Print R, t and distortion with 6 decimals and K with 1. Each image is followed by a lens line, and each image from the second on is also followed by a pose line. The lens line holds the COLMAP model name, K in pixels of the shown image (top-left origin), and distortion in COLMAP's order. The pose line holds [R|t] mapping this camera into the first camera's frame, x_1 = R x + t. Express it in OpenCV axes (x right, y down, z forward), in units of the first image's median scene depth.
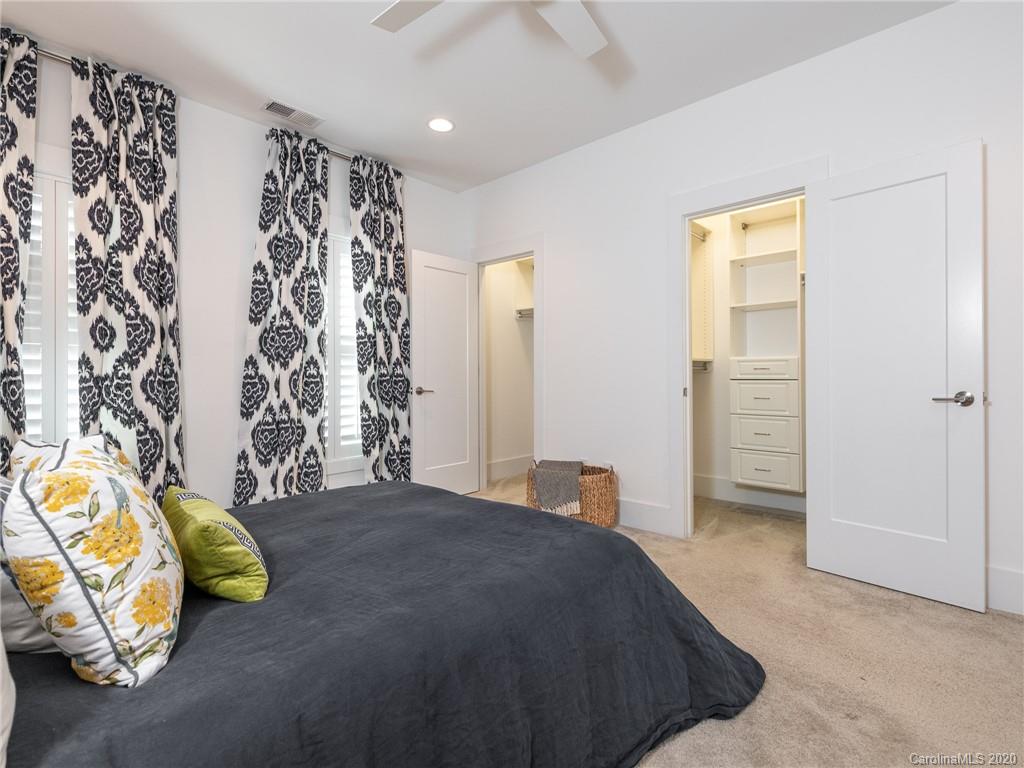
lens RADIAL K [[486.0, 0, 540.8], [0, 486.0, 377.6], [0, 0, 1]] dist [0.016200, -0.011441]
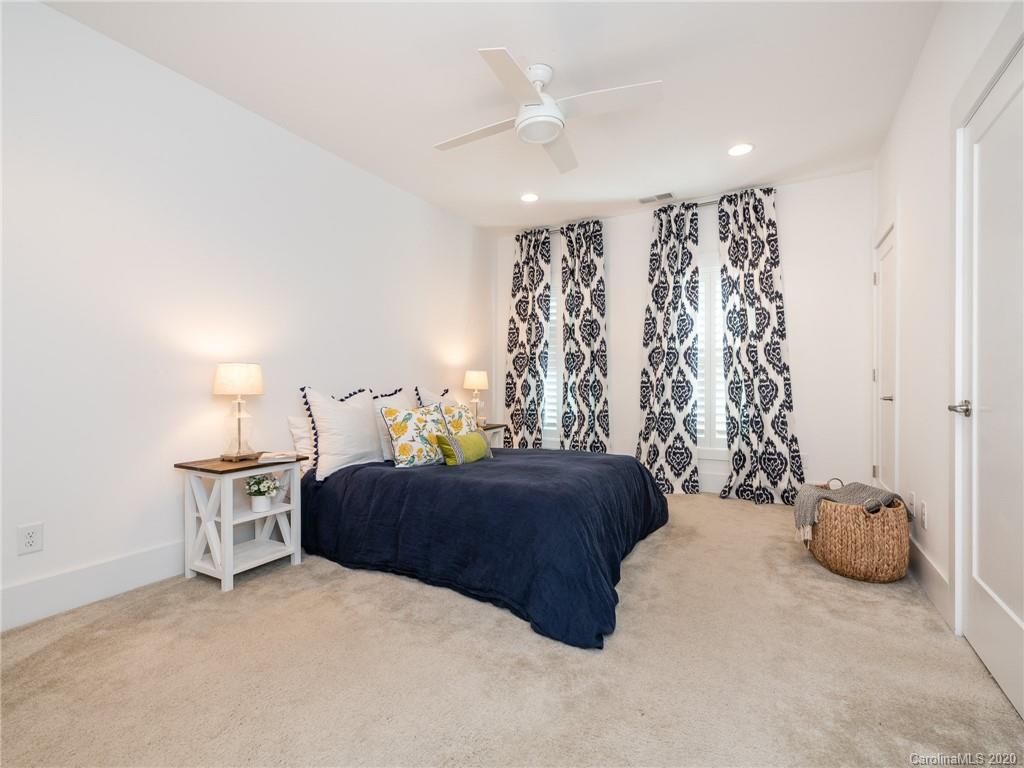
lens RADIAL K [[480.9, 0, 512.0], [0, 480.9, 384.0], [0, 0, 1]] dist [0.000395, -0.000005]
pose [[0.202111, 0.010890, -0.979302, 0.778006], [0.005637, 0.999909, 0.012283, -0.016969], [0.979346, -0.008002, 0.202031, 0.295971]]
